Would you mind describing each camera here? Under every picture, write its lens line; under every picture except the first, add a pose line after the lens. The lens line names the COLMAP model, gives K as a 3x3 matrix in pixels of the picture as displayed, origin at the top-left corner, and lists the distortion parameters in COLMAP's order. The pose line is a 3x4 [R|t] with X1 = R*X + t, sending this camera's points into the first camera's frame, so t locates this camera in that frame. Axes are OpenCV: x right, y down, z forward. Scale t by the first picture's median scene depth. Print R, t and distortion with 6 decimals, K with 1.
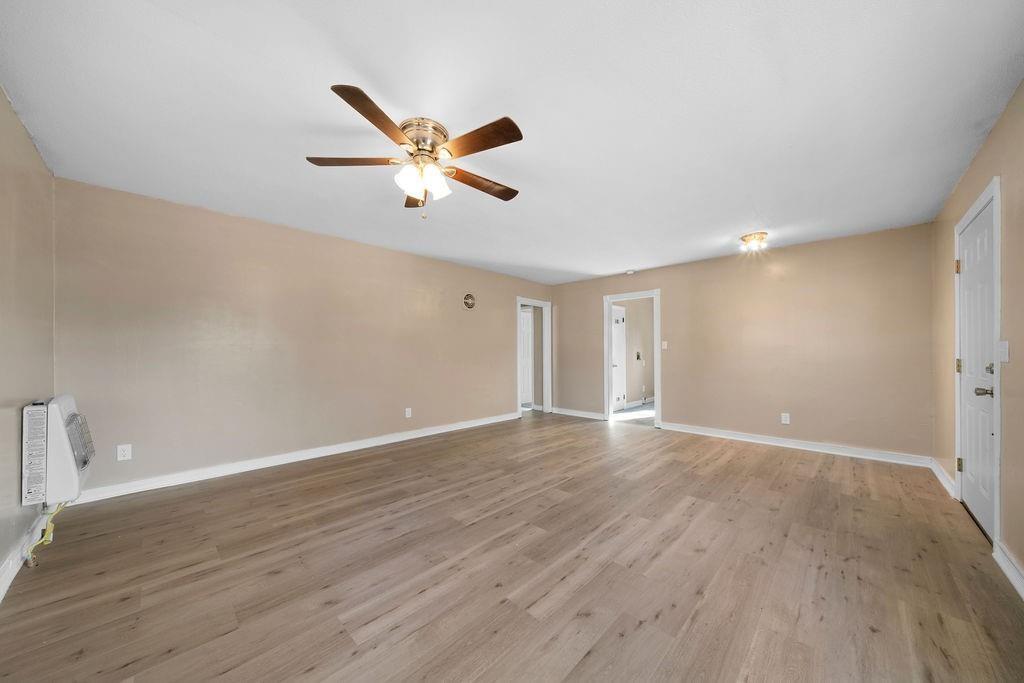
lens RADIAL K [[351.4, 0, 510.9], [0, 351.4, 348.2], [0, 0, 1]] dist [-0.005044, 0.000044]
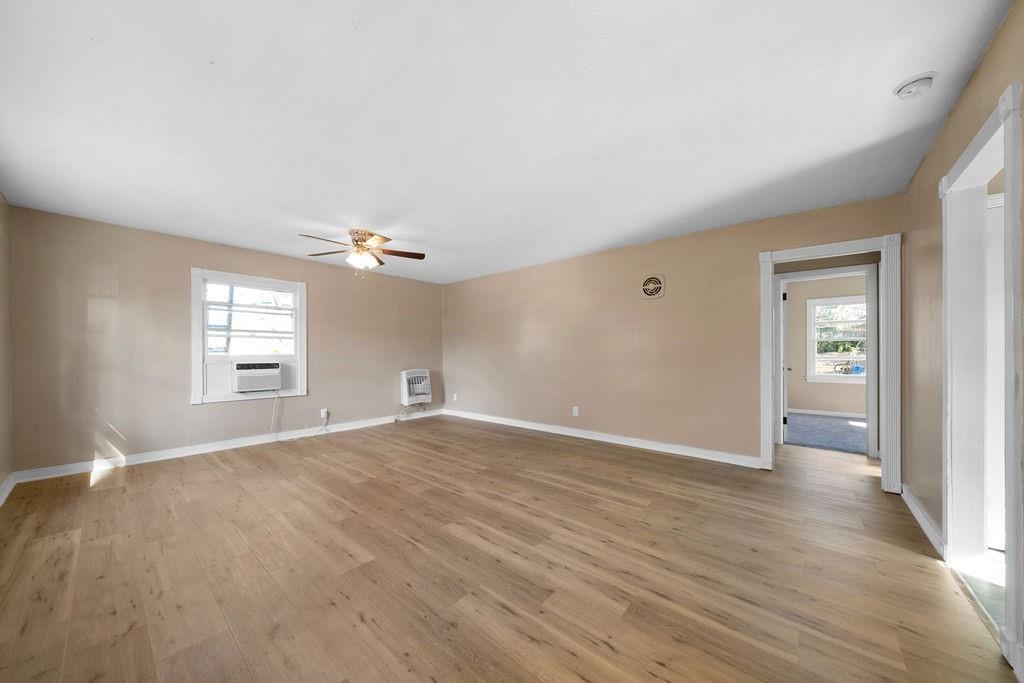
lens RADIAL K [[351.4, 0, 508.5], [0, 351.4, 351.1], [0, 0, 1]] dist [-0.005044, 0.000044]
pose [[0.058080, -0.007243, -0.998286, 1.294278], [0.014747, 0.999871, -0.006397, 0.017741], [0.998203, -0.014350, 0.058179, 1.304170]]
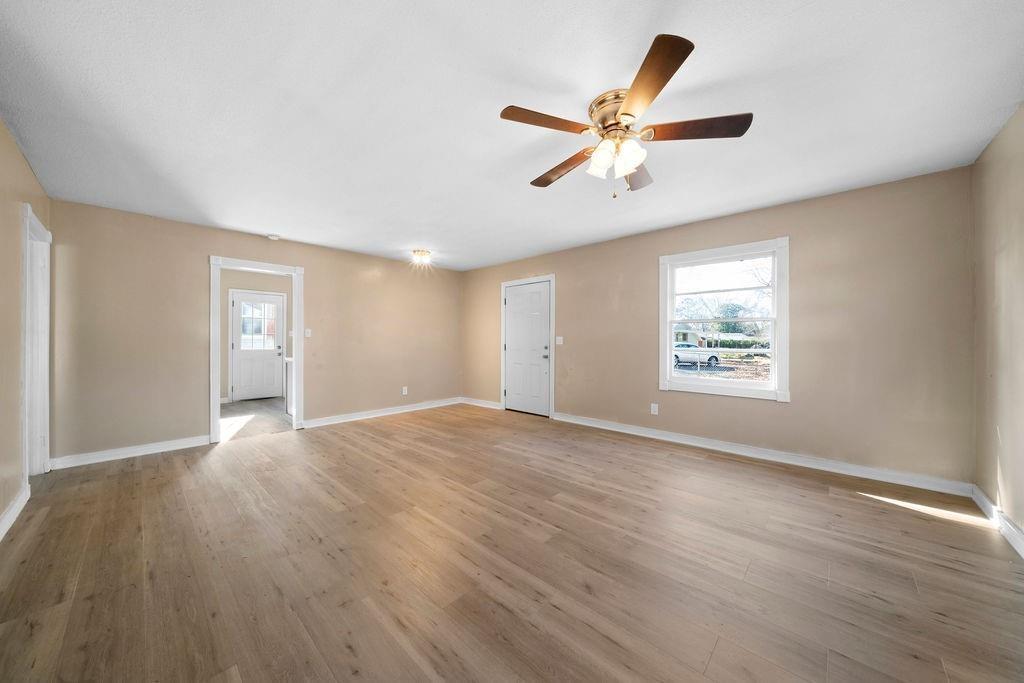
lens RADIAL K [[351.4, 0, 508.9], [0, 351.4, 340.4], [0, 0, 1]] dist [-0.005044, 0.000044]
pose [[-0.018406, 0.002792, 0.999827, -0.920048], [-0.012237, 0.999921, -0.003018, 0.012521], [-0.999756, -0.012290, -0.018371, 1.027435]]
